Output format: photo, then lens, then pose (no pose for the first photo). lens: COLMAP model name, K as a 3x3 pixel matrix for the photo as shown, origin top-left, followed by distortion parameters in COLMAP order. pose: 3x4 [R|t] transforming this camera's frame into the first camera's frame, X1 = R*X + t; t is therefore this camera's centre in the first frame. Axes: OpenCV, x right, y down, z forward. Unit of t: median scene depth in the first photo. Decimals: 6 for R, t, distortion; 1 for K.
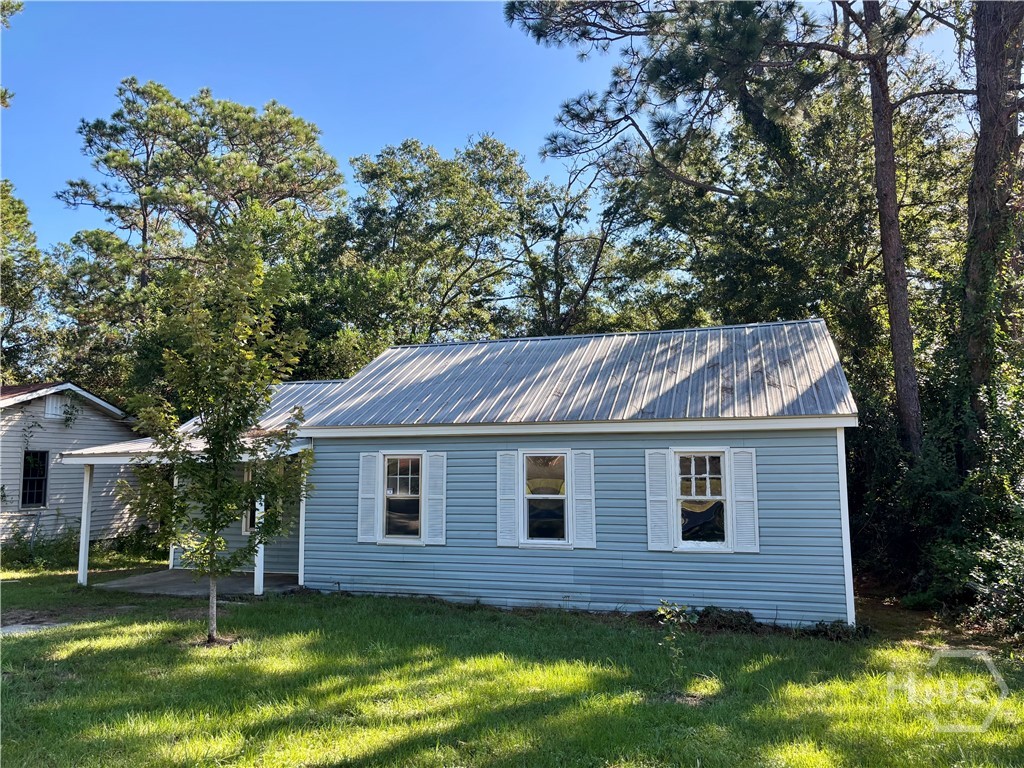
lens RADIAL K [[770.4, 0, 513.4], [0, 770.4, 380.3], [0, 0, 1]] dist [0.019027, -0.025669]
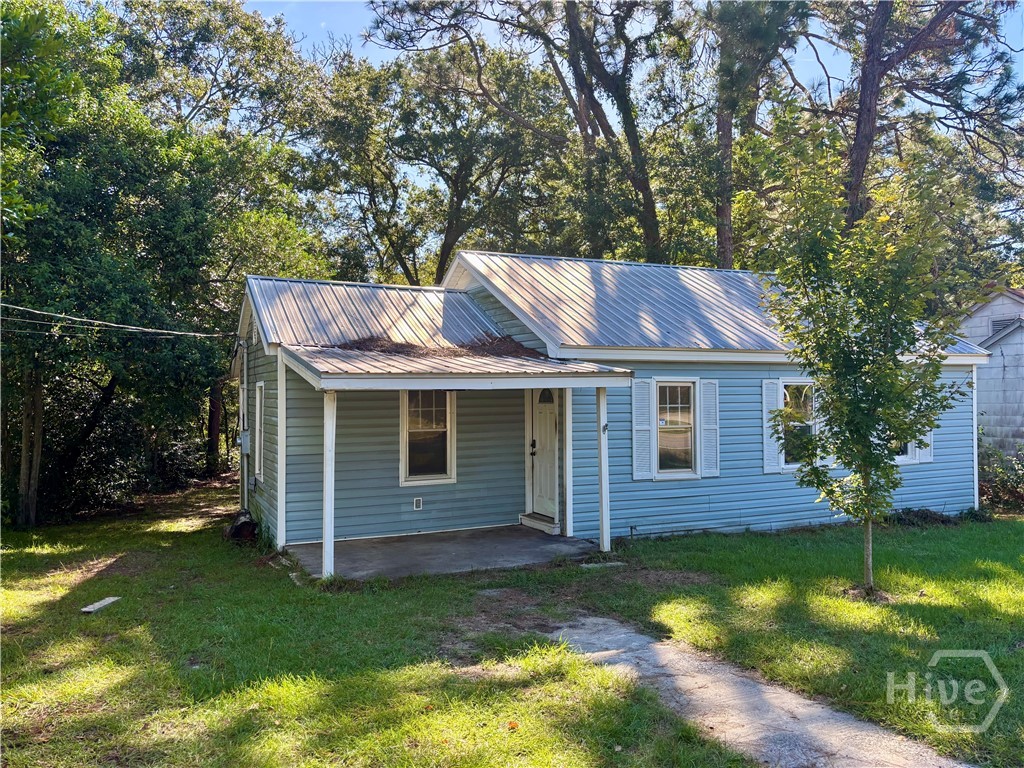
lens RADIAL K [[770.4, 0, 511.6], [0, 770.4, 386.0], [0, 0, 1]] dist [0.019027, -0.025669]
pose [[0.747580, 0.010219, 0.664093, -0.899836], [-0.071711, 0.995278, 0.065412, 0.056509], [-0.660289, -0.096524, 0.744783, 0.455464]]
